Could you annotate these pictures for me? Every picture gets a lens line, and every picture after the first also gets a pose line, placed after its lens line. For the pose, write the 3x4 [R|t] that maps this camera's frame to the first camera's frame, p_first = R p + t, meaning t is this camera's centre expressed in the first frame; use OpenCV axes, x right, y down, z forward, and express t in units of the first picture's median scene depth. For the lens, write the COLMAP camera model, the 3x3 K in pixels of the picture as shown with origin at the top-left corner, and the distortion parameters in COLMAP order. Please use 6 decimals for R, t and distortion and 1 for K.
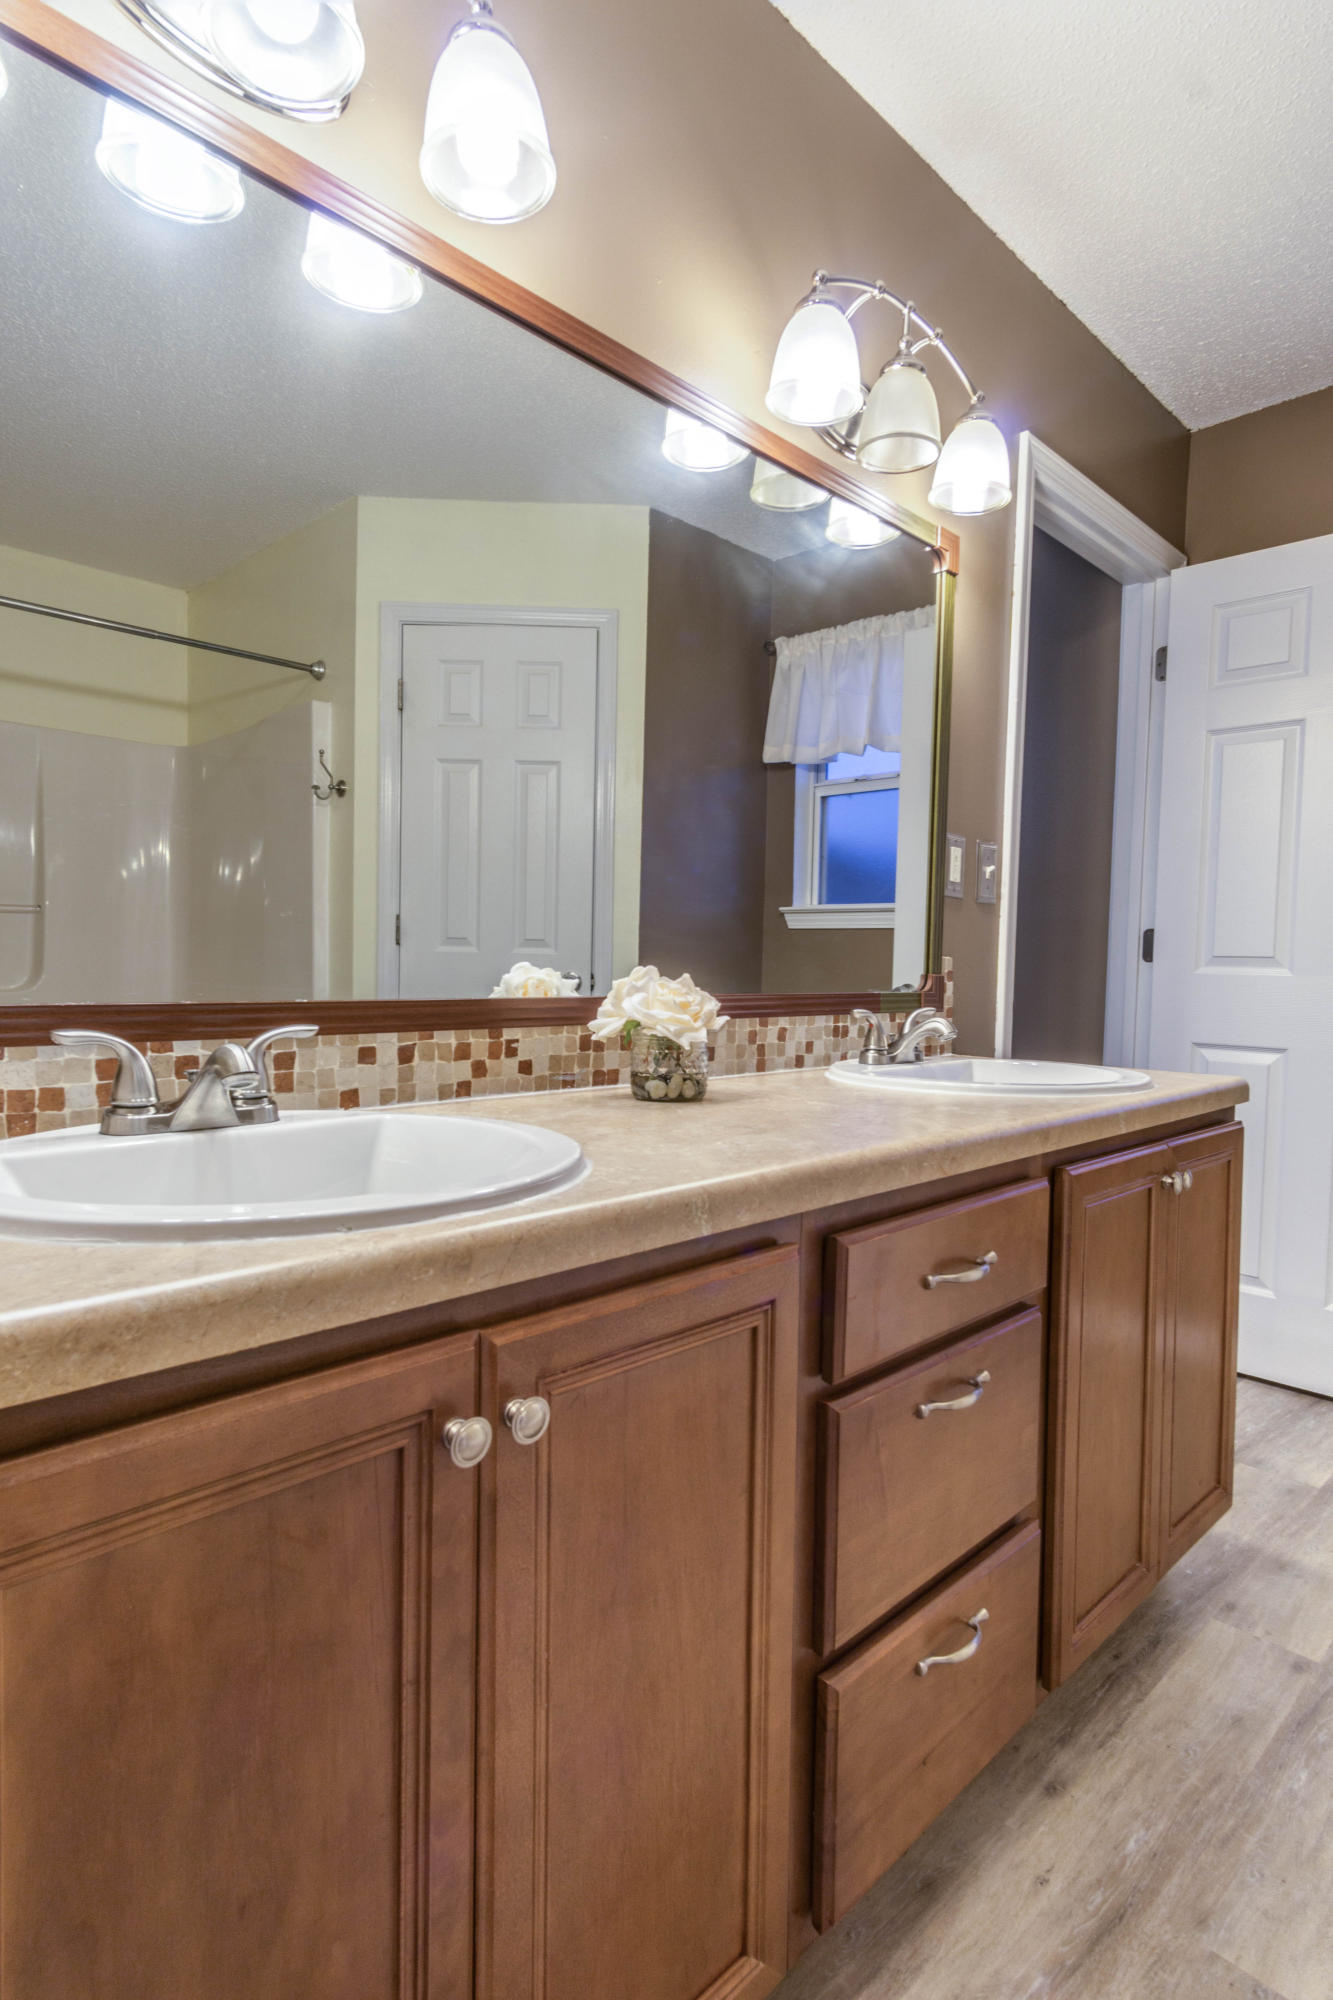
lens RADIAL K [[1090.5, 0, 666.5], [0, 1090.5, 1000.0], [0, 0, 1]] dist [0.003758, 0.003784]
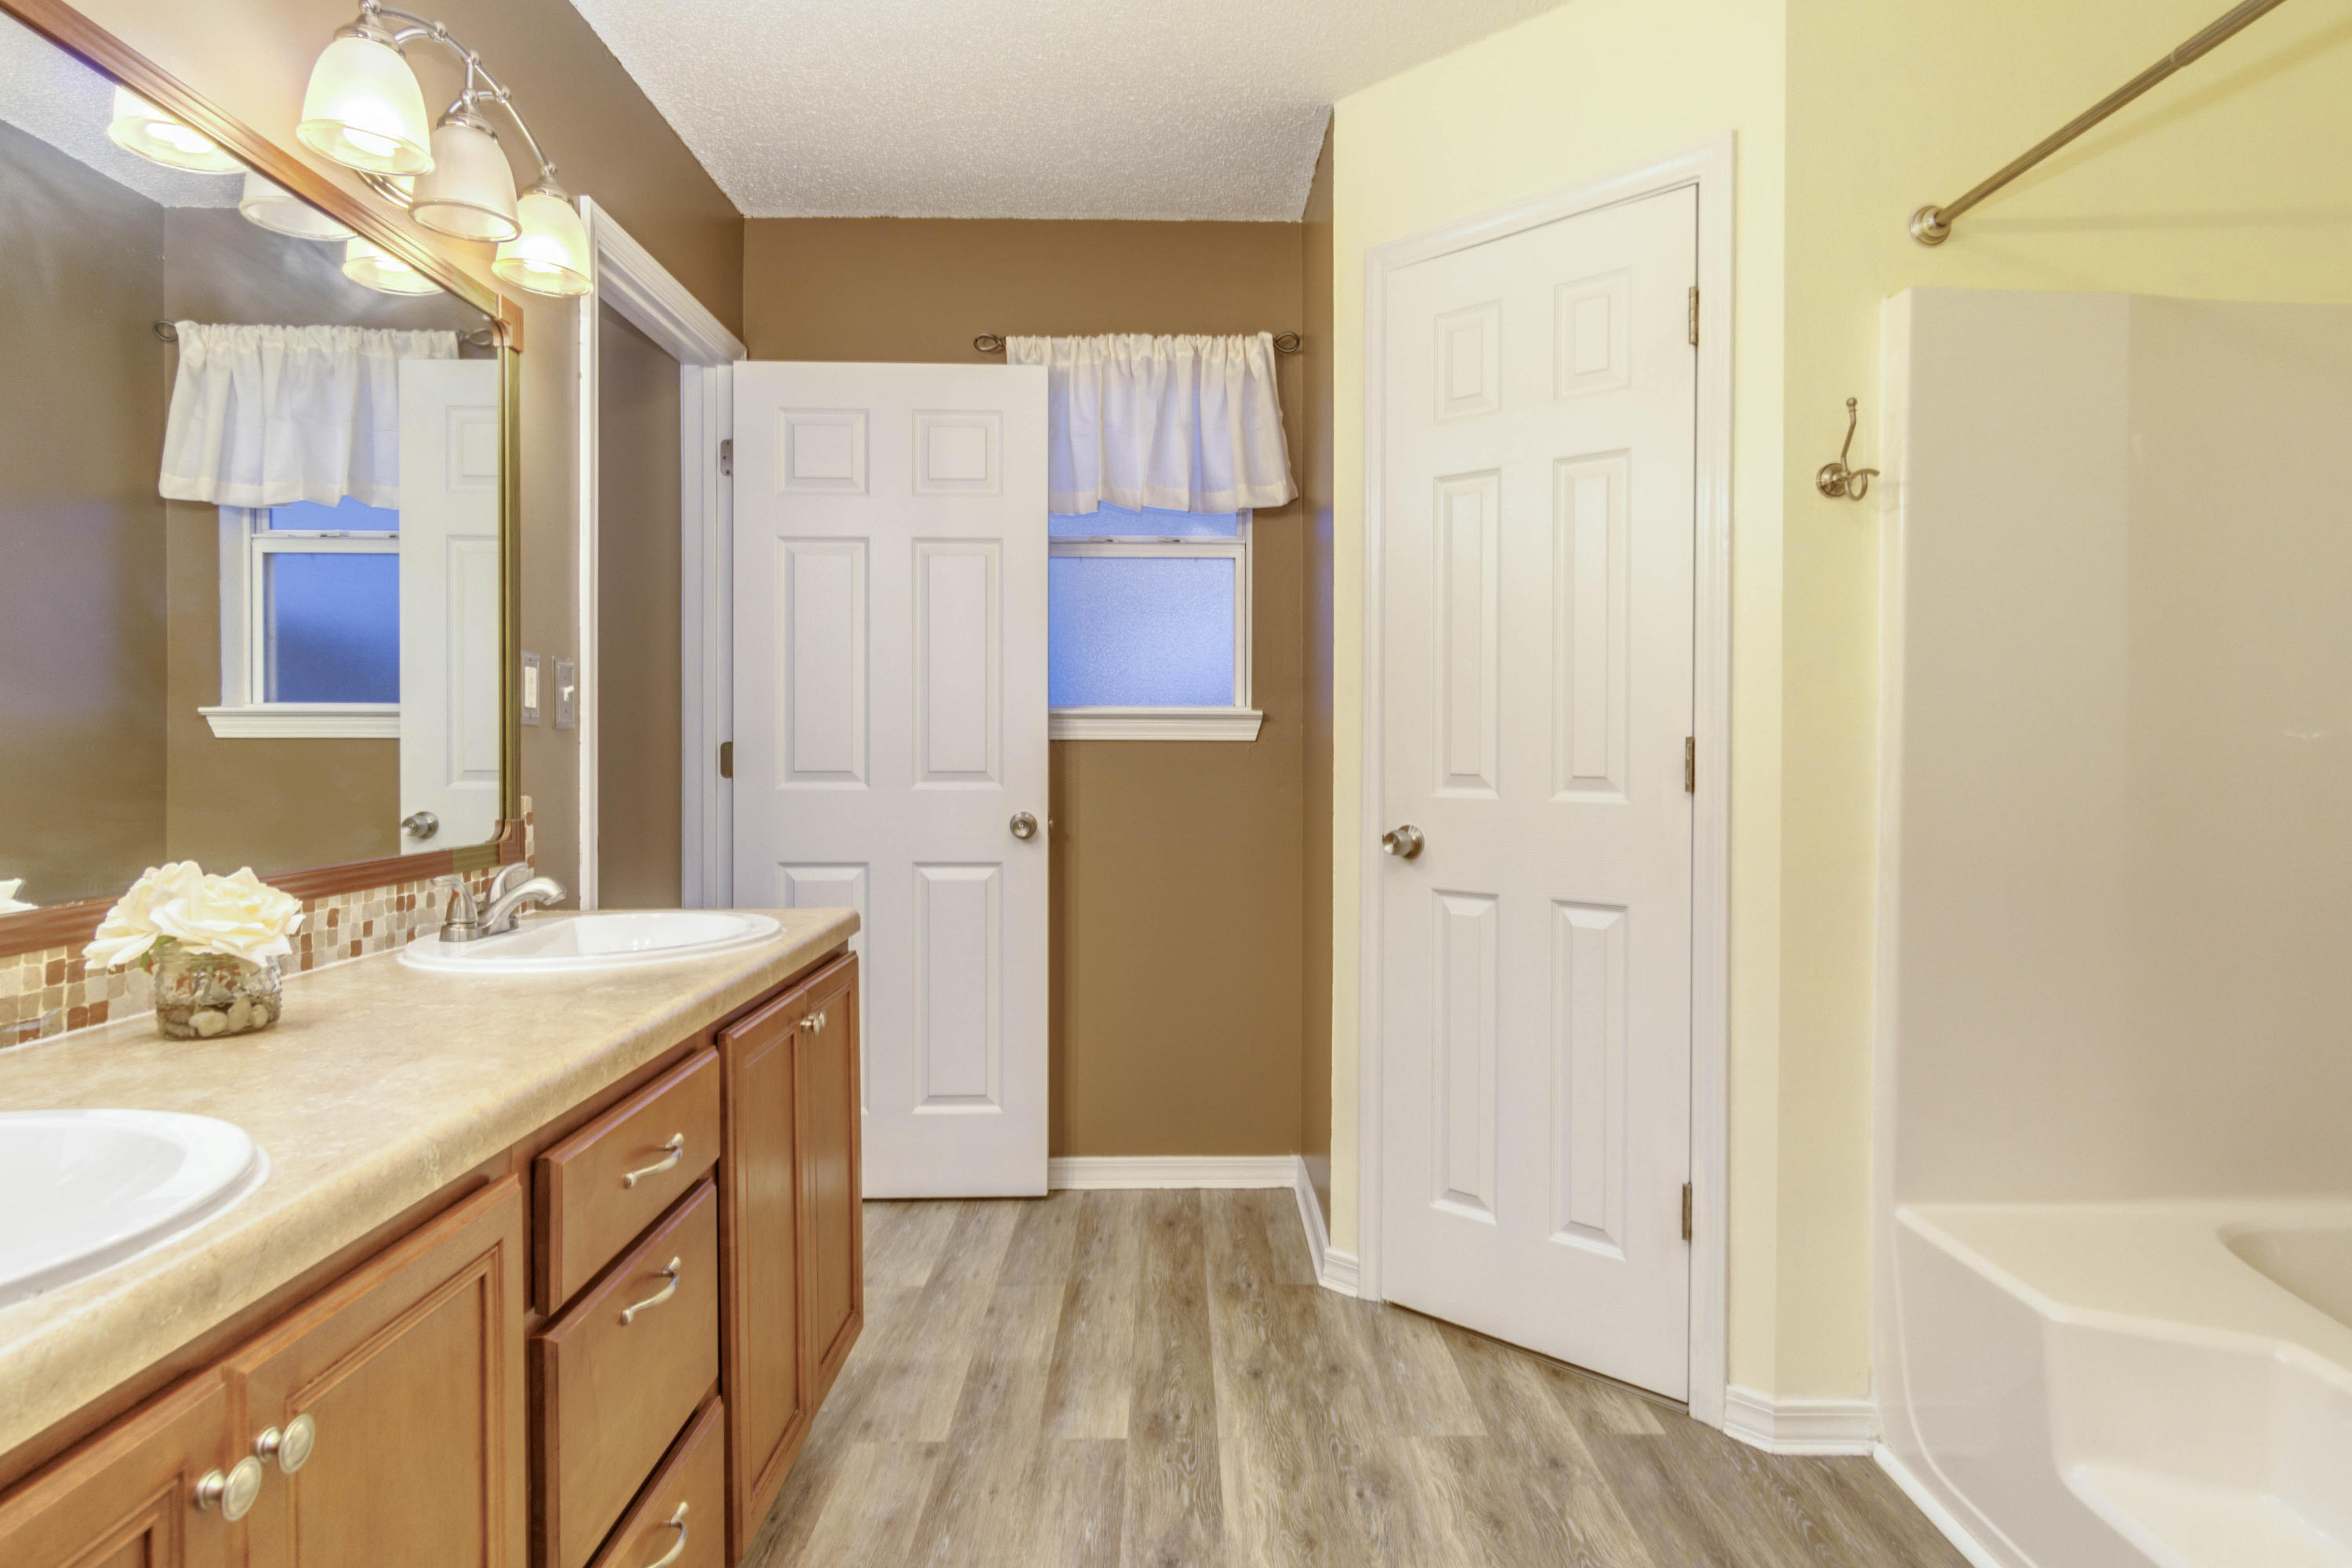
lens RADIAL K [[1299.3, 0, 1193.7], [0, 1299.3, 732.4], [0, 0, 1]] dist [0.005557, 0.001999]
pose [[0.701935, -0.012056, 0.712139, -0.123804], [0.045471, 0.998576, -0.027915, -0.046572], [-0.710788, 0.051976, 0.701483, -0.106368]]
